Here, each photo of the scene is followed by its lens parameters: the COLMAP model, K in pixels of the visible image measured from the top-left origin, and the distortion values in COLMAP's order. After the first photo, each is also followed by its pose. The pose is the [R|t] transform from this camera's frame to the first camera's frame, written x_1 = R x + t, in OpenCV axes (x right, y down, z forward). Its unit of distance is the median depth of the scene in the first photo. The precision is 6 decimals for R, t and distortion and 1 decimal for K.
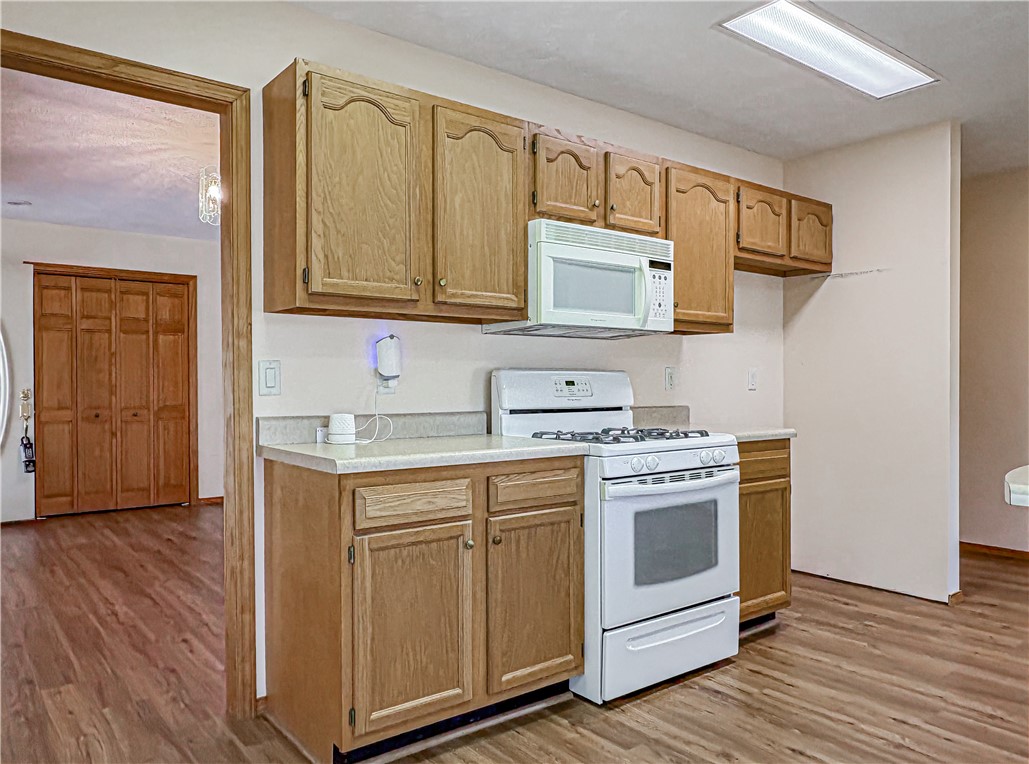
lens RADIAL K [[753.8, 0, 510.9], [0, 753.8, 388.4], [0, 0, 1]] dist [0.004611, -0.000988]
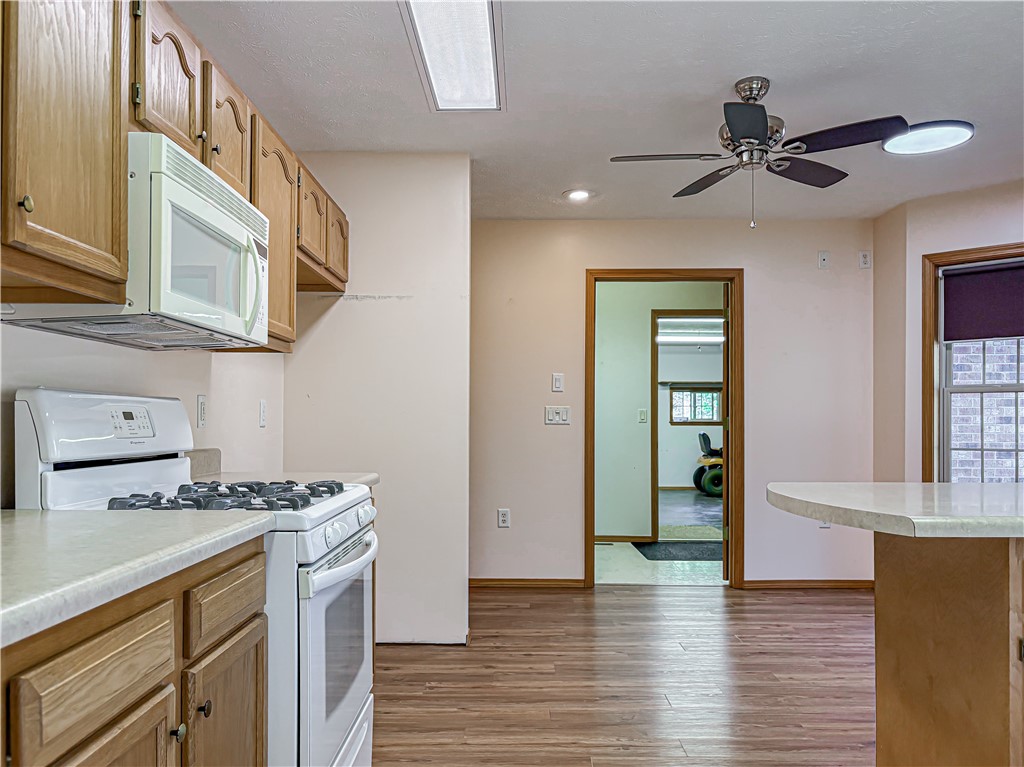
lens RADIAL K [[809.8, 0, 525.5], [0, 809.8, 425.8], [0, 0, 1]] dist [-0.002335, 0.010495]
pose [[0.612104, 0.002053, 0.790775, -0.229265], [-0.002587, 0.999996, -0.000594, 0.000832], [-0.790773, -0.001683, 0.612107, 0.320380]]
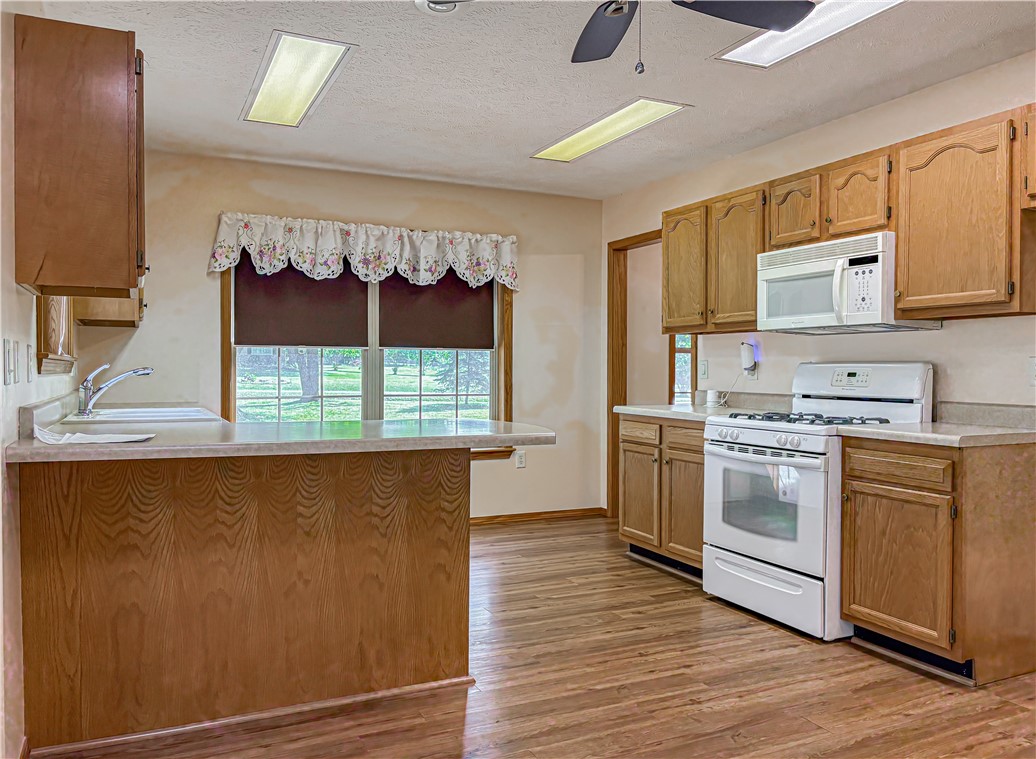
lens RADIAL K [[819.3, 0, 517.4], [0, 819.3, 380.6], [0, 0, 1]] dist [-0.002335, 0.010495]
pose [[-0.222441, 0.018888, -0.974763, 1.296784], [-0.009113, 0.999728, 0.021451, -0.018311], [0.974903, 0.013655, -0.222209, 0.735978]]
